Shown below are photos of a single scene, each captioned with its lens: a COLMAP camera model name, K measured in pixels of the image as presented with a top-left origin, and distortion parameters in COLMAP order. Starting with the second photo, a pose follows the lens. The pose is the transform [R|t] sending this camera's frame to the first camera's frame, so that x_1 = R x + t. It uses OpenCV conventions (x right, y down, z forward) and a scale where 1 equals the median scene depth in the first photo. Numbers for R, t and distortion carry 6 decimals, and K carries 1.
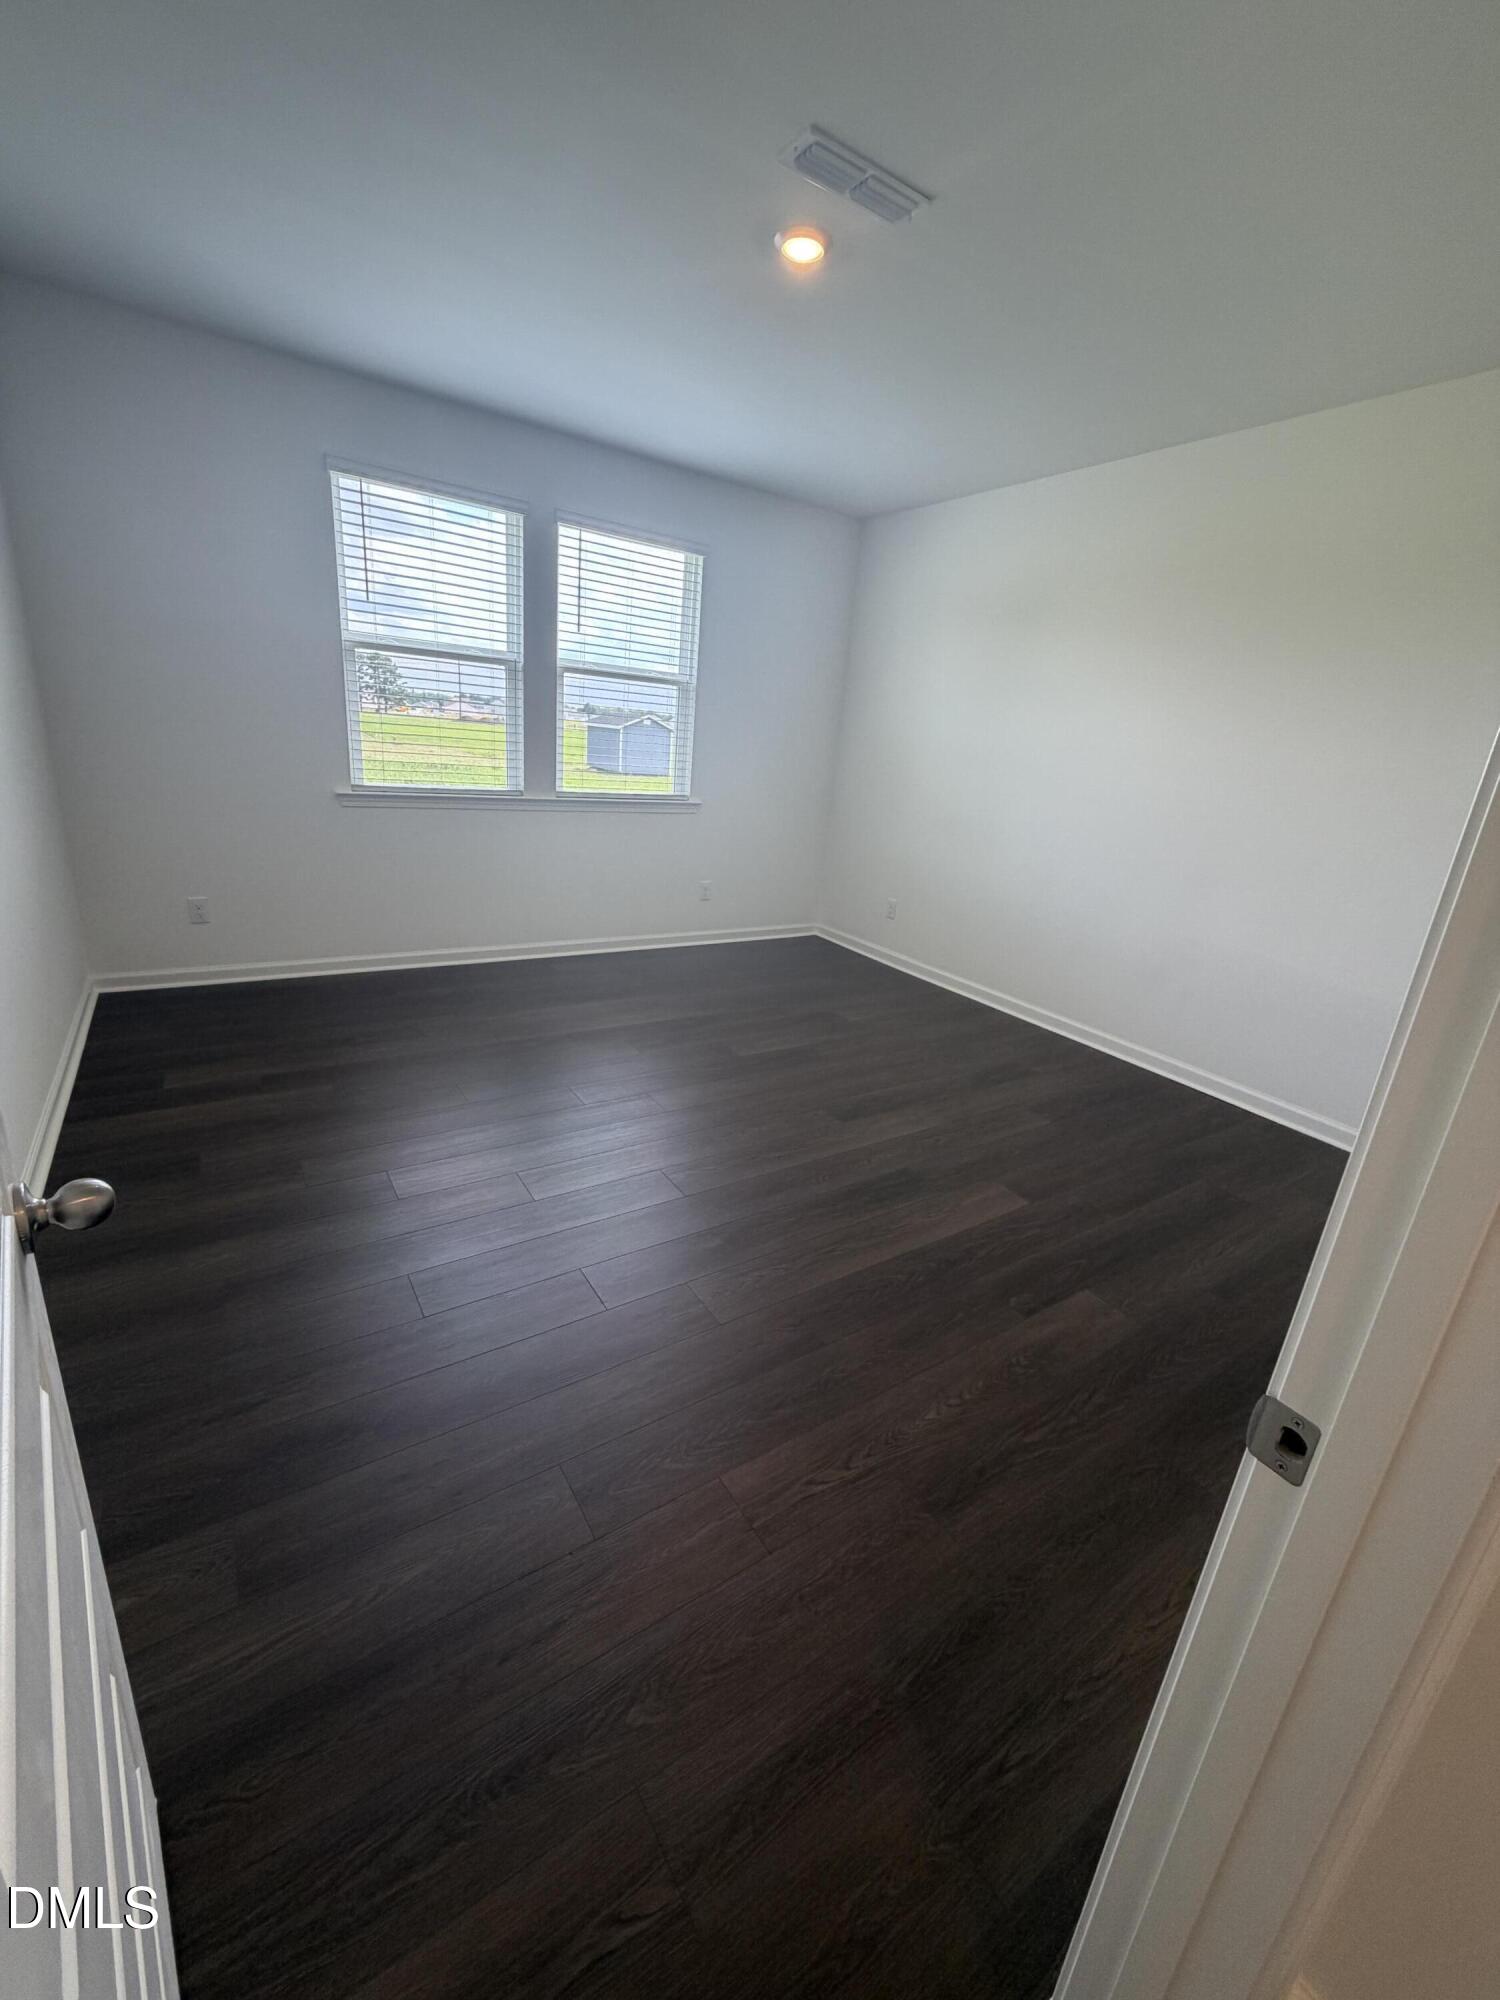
lens RADIAL K [[802.3, 0, 752.1], [0, 802.3, 1001.8], [0, 0, 1]] dist [0.007807, -0.001052]
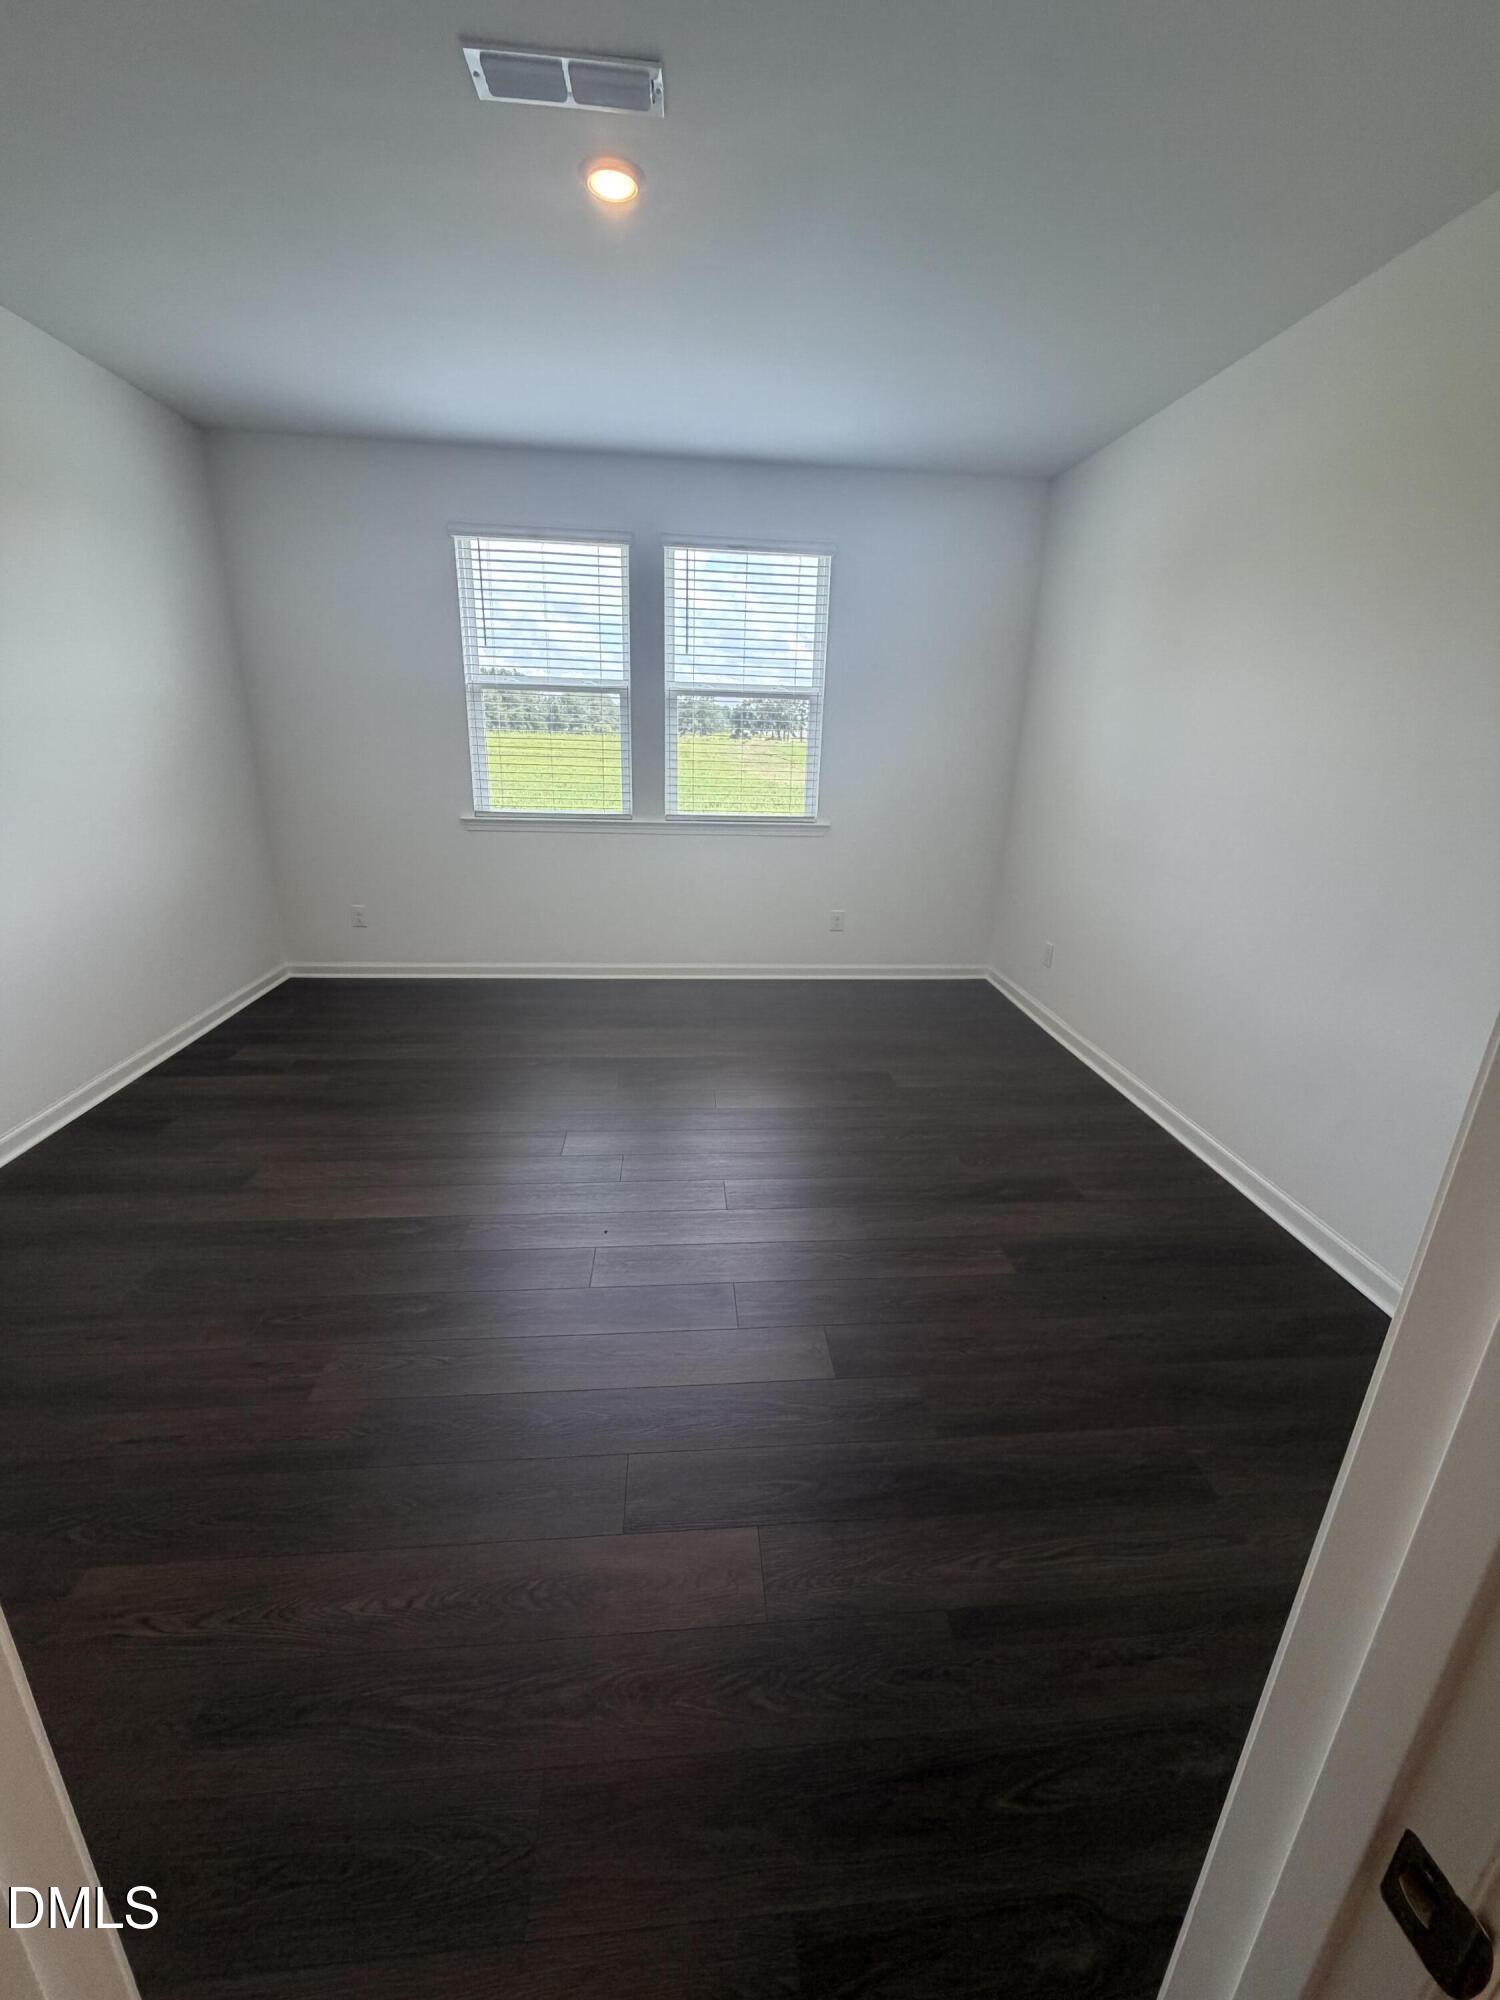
lens RADIAL K [[802.3, 0, 765.9], [0, 802.3, 1002.1], [0, 0, 1]] dist [0.007807, -0.001052]
pose [[0.875864, 0.101317, -0.471802, 0.384048], [-0.110599, 0.993832, 0.008103, -0.054995], [0.469713, 0.045083, 0.881667, 0.199658]]
